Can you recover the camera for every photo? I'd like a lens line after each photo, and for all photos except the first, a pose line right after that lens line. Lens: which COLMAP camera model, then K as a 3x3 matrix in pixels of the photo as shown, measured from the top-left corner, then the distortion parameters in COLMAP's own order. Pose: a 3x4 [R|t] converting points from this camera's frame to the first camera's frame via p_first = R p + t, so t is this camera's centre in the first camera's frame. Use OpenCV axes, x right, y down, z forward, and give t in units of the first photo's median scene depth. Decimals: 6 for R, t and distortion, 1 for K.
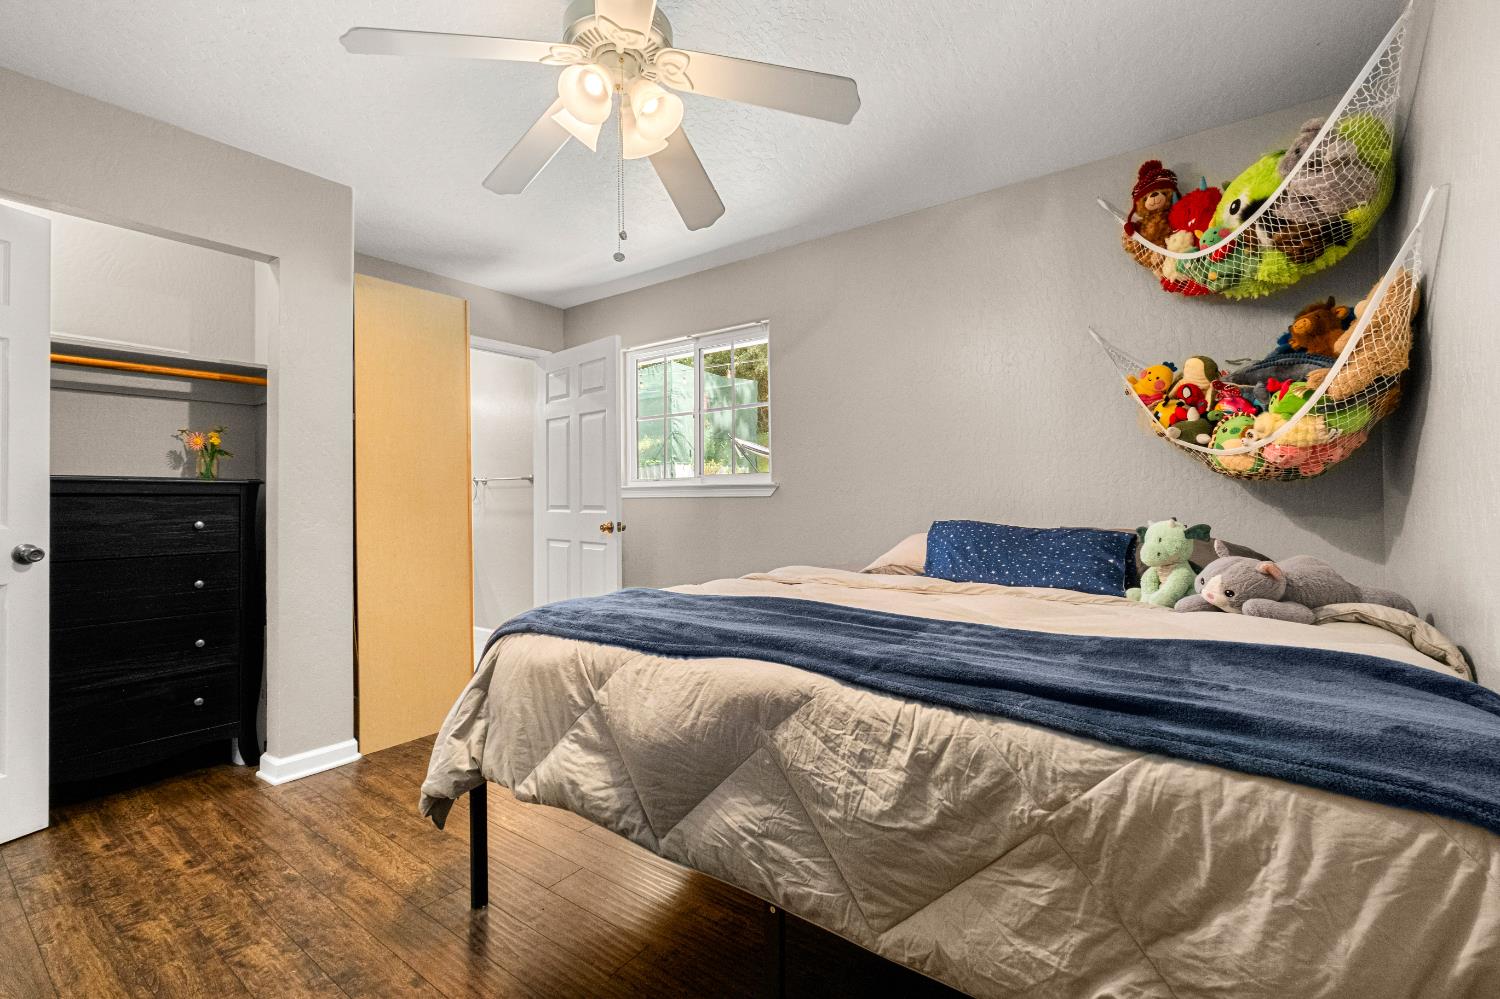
lens RADIAL K [[649.5, 0, 752.9], [0, 649.5, 501.7], [0, 0, 1]] dist [-0.003637, -0.000755]
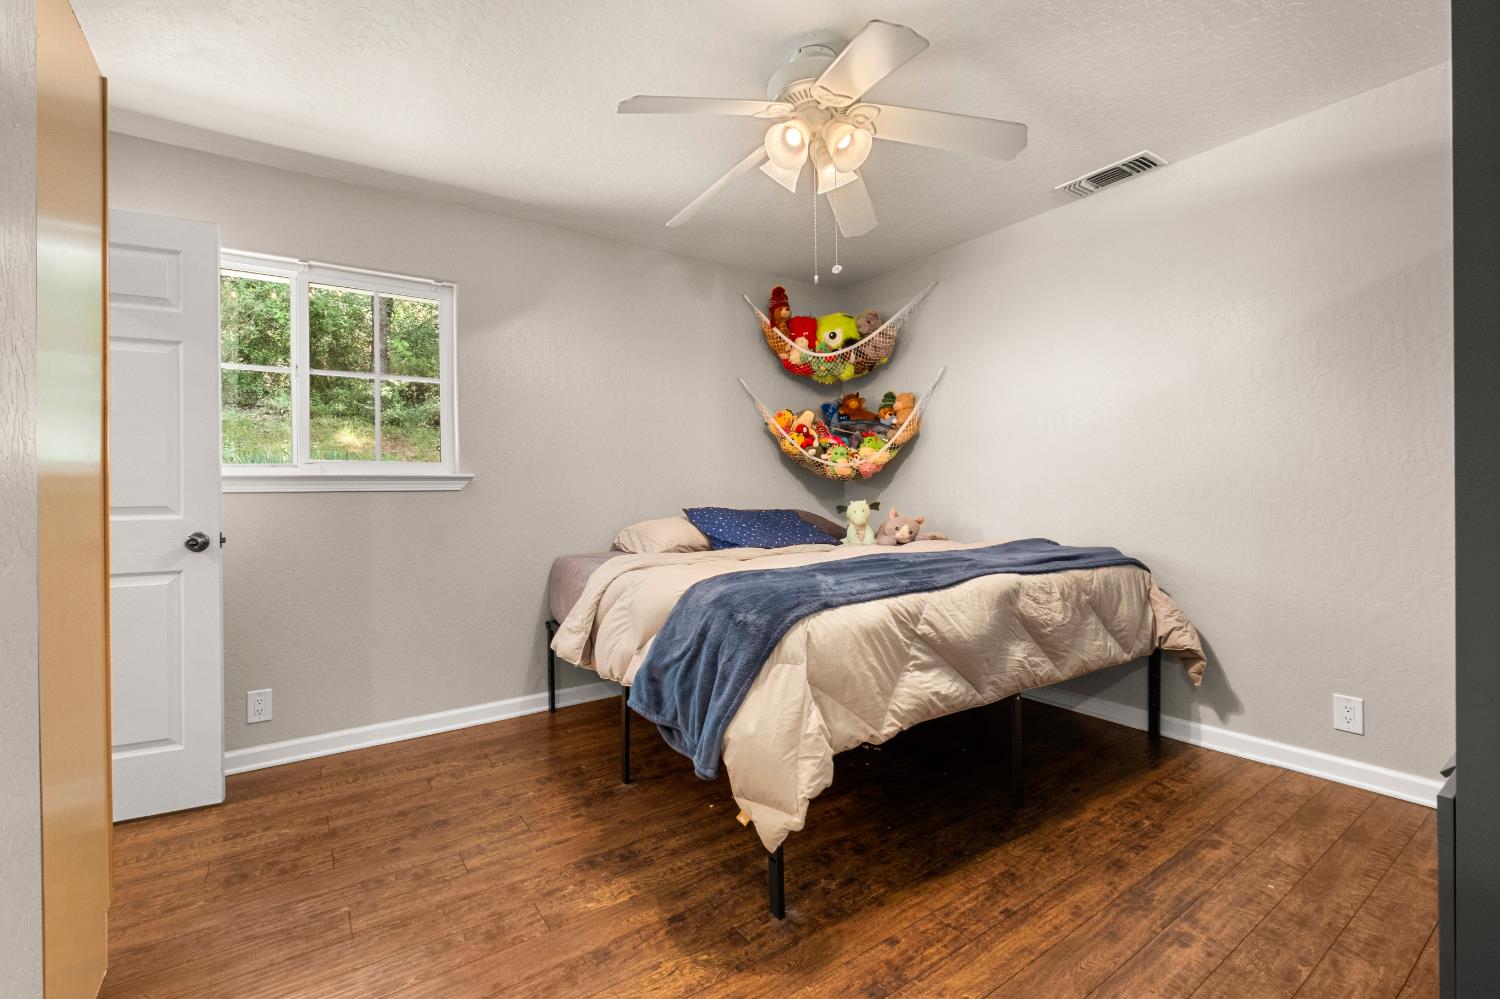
lens RADIAL K [[649.5, 0, 749.9], [0, 649.5, 492.3], [0, 0, 1]] dist [-0.003637, -0.000755]
pose [[0.332848, -0.001068, 0.942980, -1.562811], [0.015781, 0.999866, -0.004438, 0.010323], [-0.942848, 0.016359, 0.332820, 0.838248]]
